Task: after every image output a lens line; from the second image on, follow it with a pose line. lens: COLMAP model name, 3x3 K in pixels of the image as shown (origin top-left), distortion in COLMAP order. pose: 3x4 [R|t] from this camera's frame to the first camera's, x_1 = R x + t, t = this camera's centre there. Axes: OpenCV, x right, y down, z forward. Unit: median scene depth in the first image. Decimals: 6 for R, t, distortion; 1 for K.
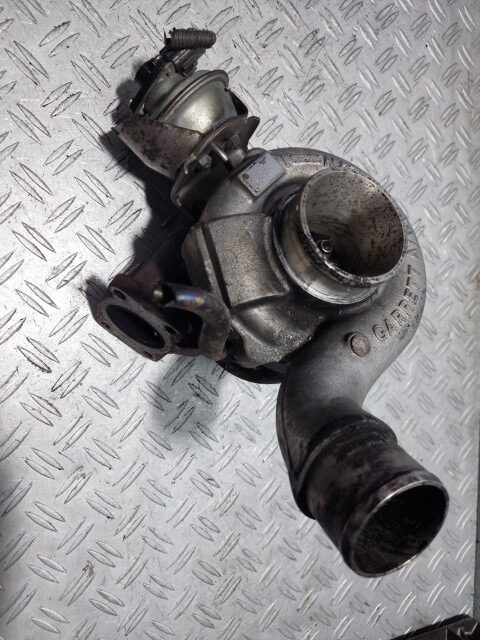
lens RADIAL K [[512.1, 0, 240.0], [0, 512.1, 320.0], [0, 0, 1]] dist [0.103227, -0.003892]
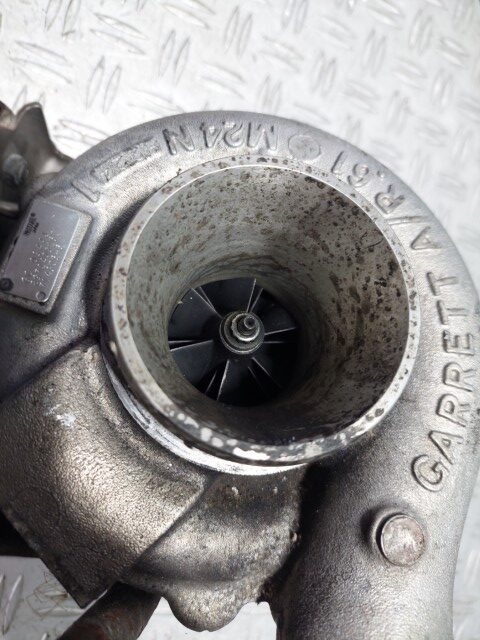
lens RADIAL K [[496.7, 0, 240.0], [0, 496.7, 320.0], [0, 0, 1]] dist [-0.004104, -0.003735]
pose [[0.896362, -0.424305, -0.128455, 0.214849], [0.441503, 0.880615, 0.172024, -0.219450], [0.040129, -0.210908, 0.976682, 0.549632]]
